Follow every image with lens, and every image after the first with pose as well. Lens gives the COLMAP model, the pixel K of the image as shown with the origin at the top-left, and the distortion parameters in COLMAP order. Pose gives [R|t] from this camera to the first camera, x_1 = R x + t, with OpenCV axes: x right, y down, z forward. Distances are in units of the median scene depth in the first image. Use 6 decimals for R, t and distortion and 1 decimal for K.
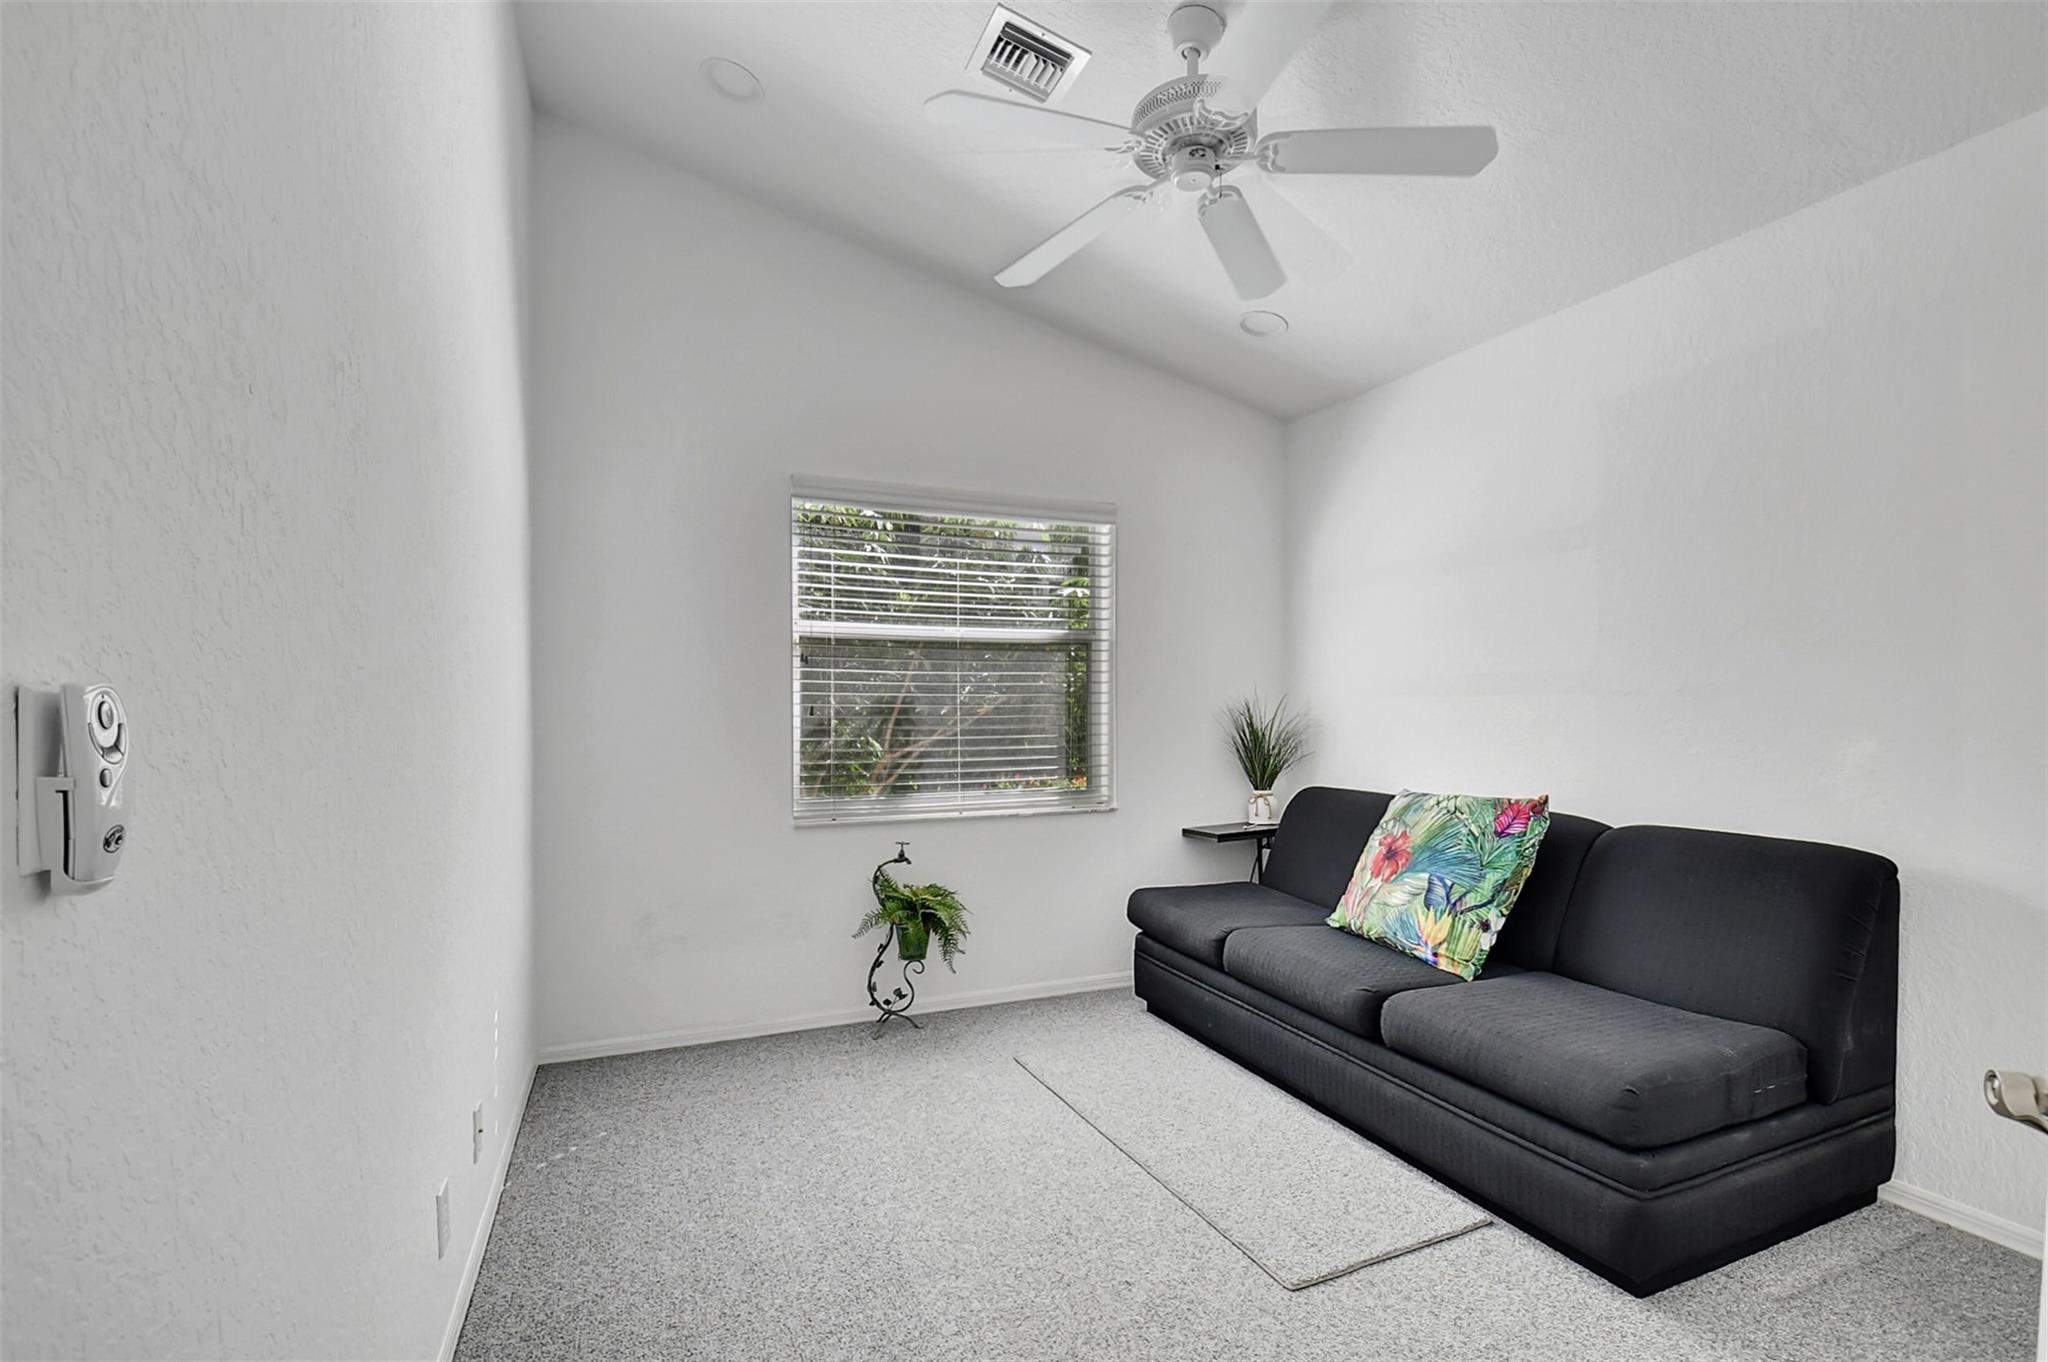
lens RADIAL K [[925.4, 0, 1019.3], [0, 925.4, 684.9], [0, 0, 1]] dist [0.002284, -0.015896]
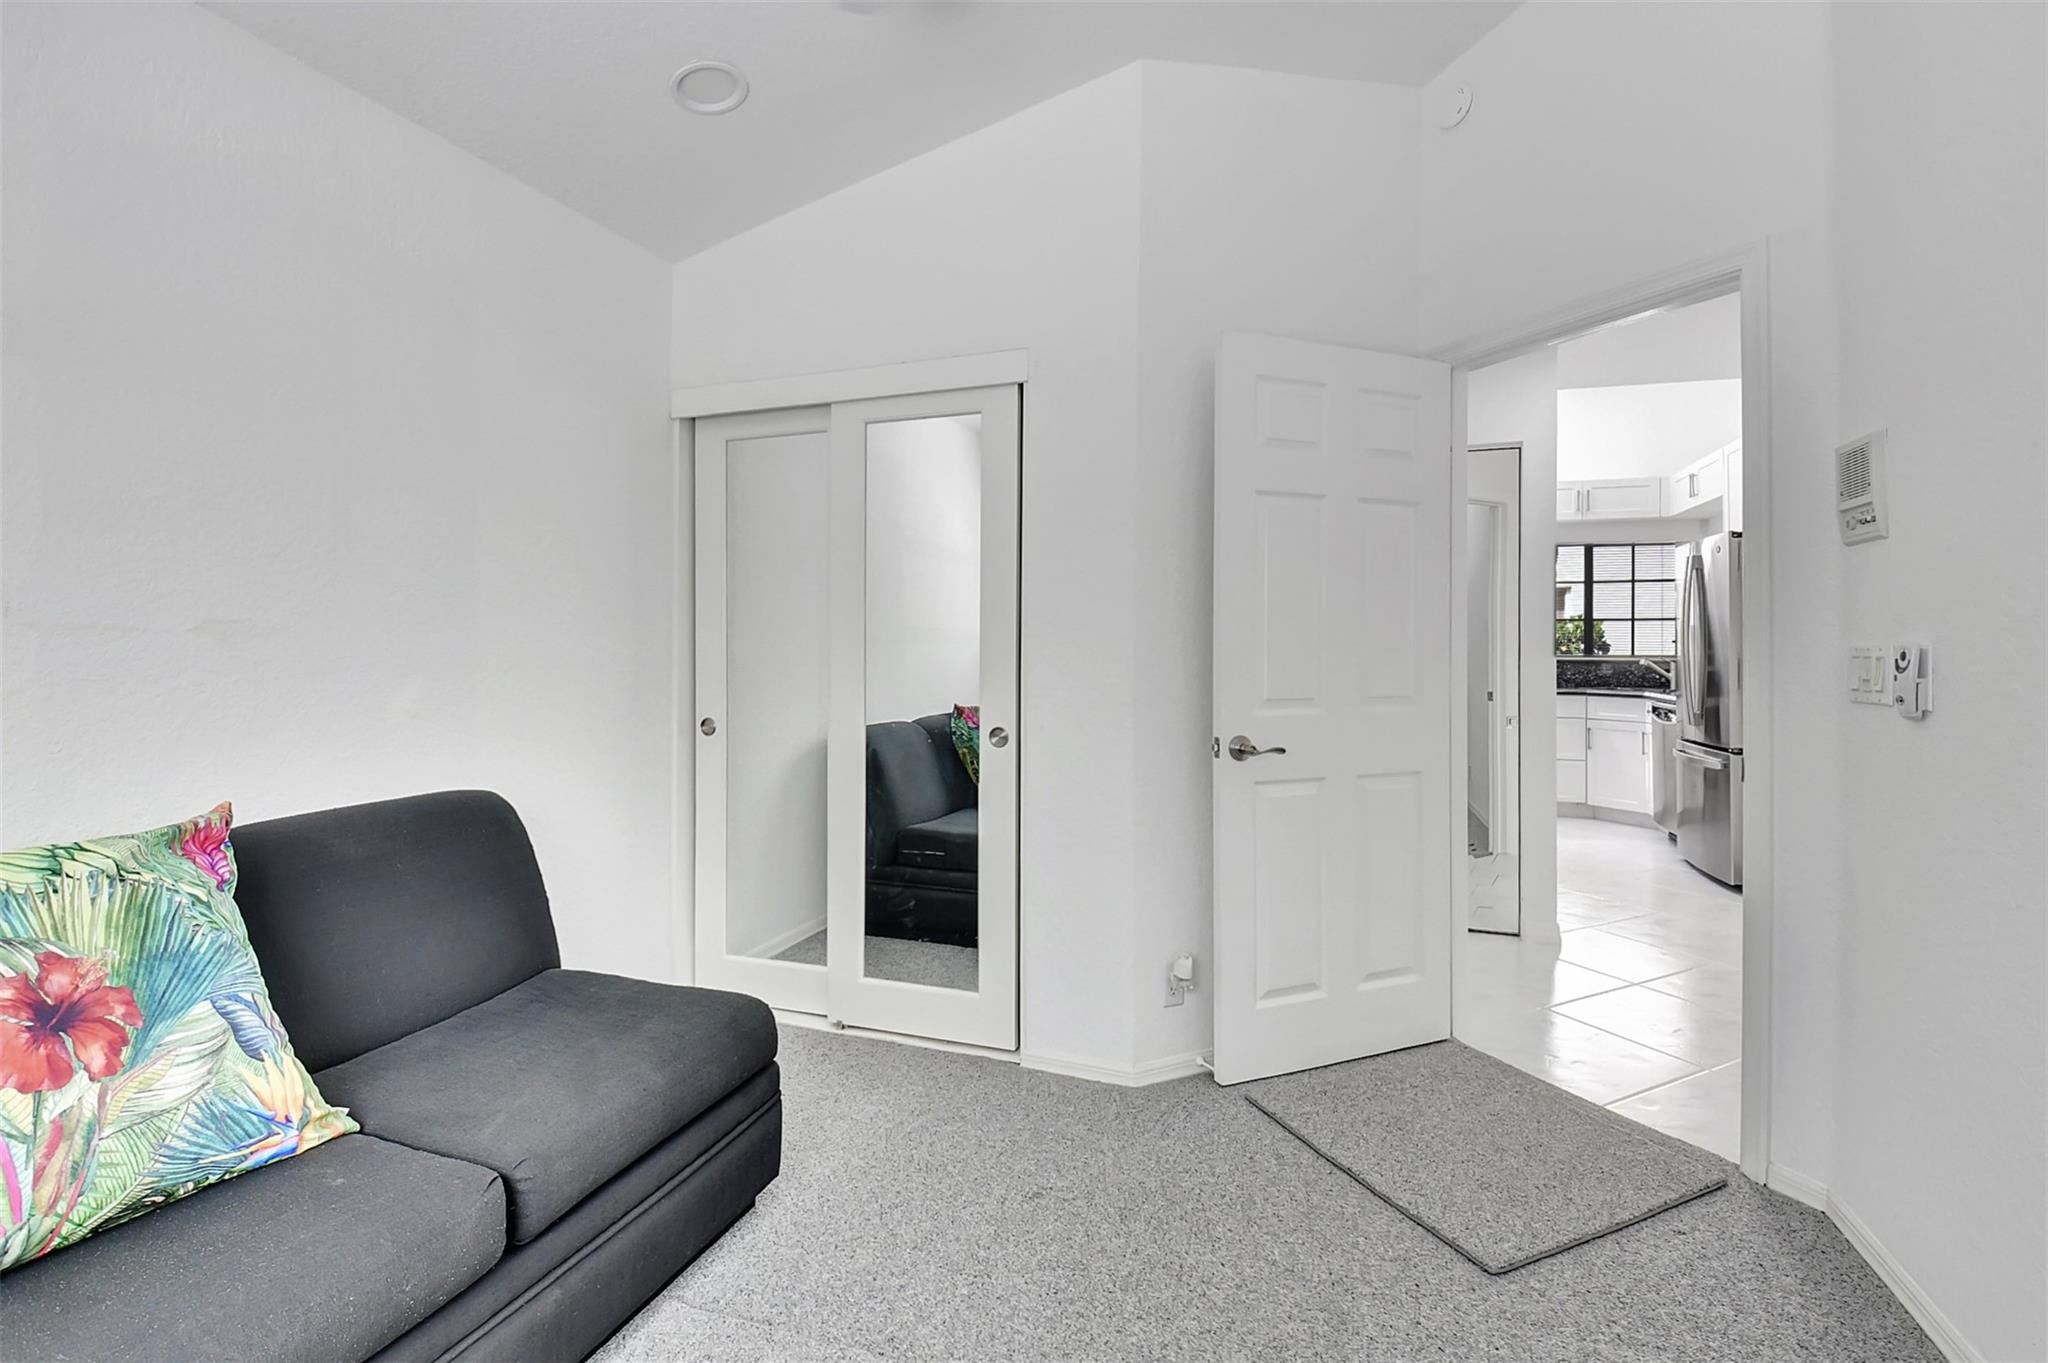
lens RADIAL K [[971.8, 0, 1024.0], [0, 971.8, 653.6], [0, 0, 1]] dist [0.001813, -0.014417]
pose [[-0.759935, 0.000996, 0.649998, -0.196068], [-0.011412, 0.999824, -0.014874, 0.028466], [-0.649898, -0.018721, -0.759790, 1.100890]]
